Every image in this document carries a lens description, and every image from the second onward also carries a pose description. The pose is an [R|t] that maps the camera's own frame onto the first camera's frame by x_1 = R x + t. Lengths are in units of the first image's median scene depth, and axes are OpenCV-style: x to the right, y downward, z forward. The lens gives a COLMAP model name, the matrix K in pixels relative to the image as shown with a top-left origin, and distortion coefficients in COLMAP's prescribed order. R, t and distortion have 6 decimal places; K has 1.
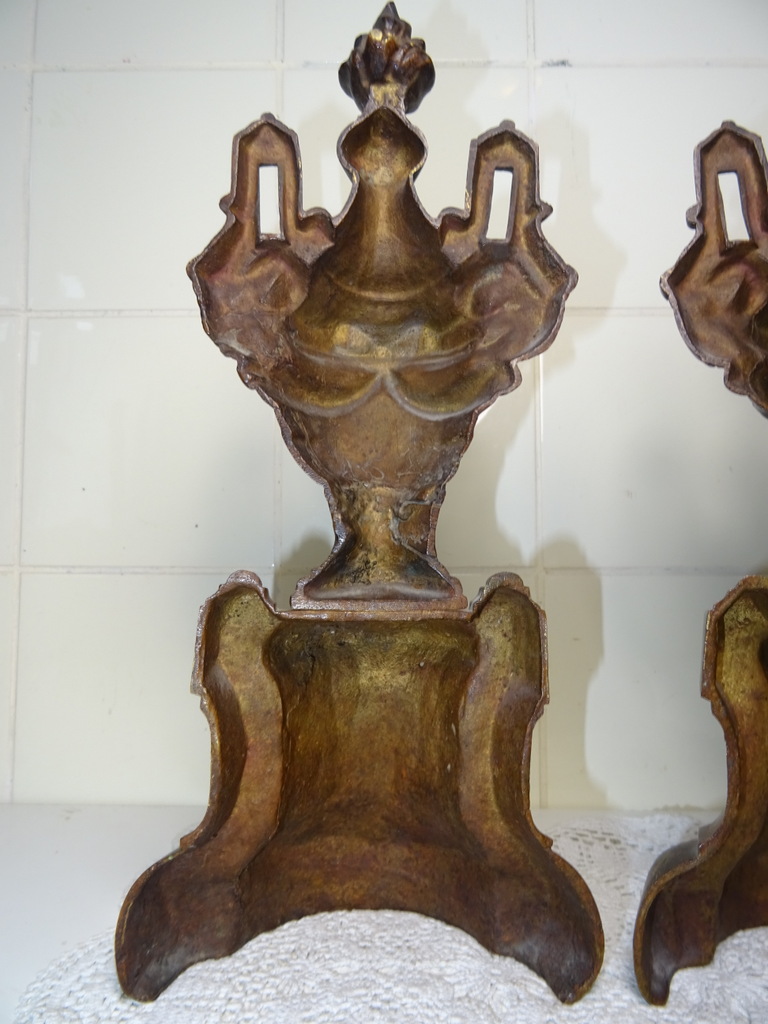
lens RADIAL K [[719.2, 0, 355.6], [0, 719.2, 519.3], [0, 0, 1]] dist [-0.000369, -0.012894]
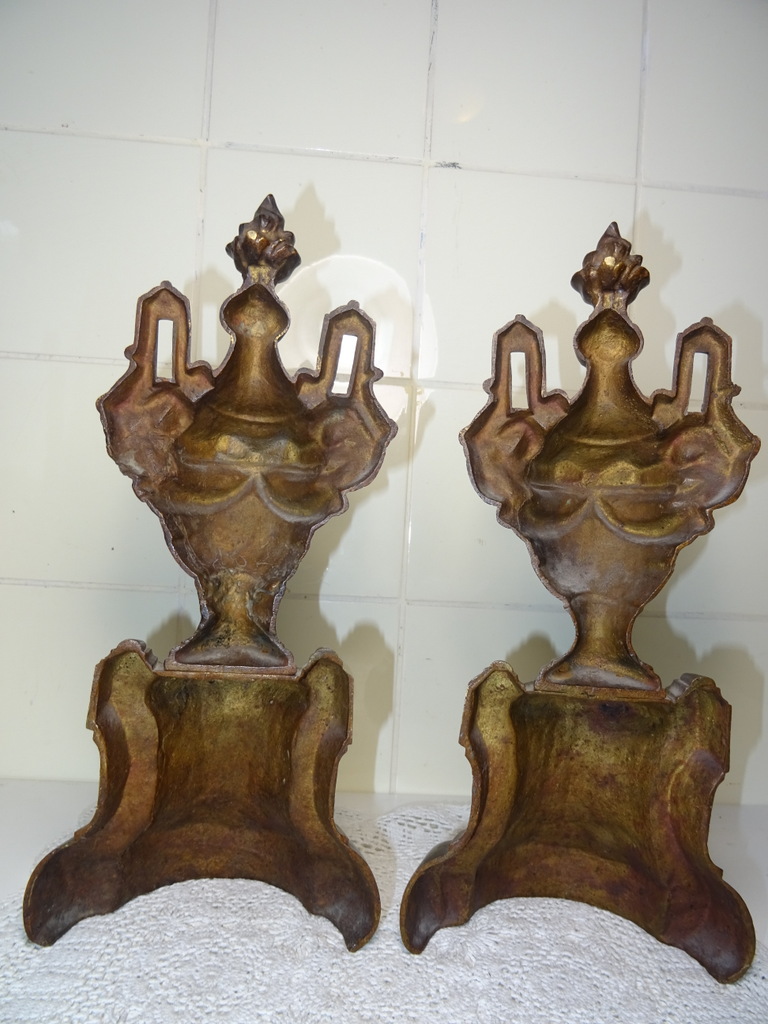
lens RADIAL K [[719.2, 0, 355.2], [0, 719.2, 522.1], [0, 0, 1]] dist [-0.000369, -0.012894]
pose [[0.995378, 0.056686, 0.077526, 0.134791], [-0.062204, 0.995555, 0.070714, -0.247754], [-0.073173, -0.075209, 0.994479, -0.320162]]
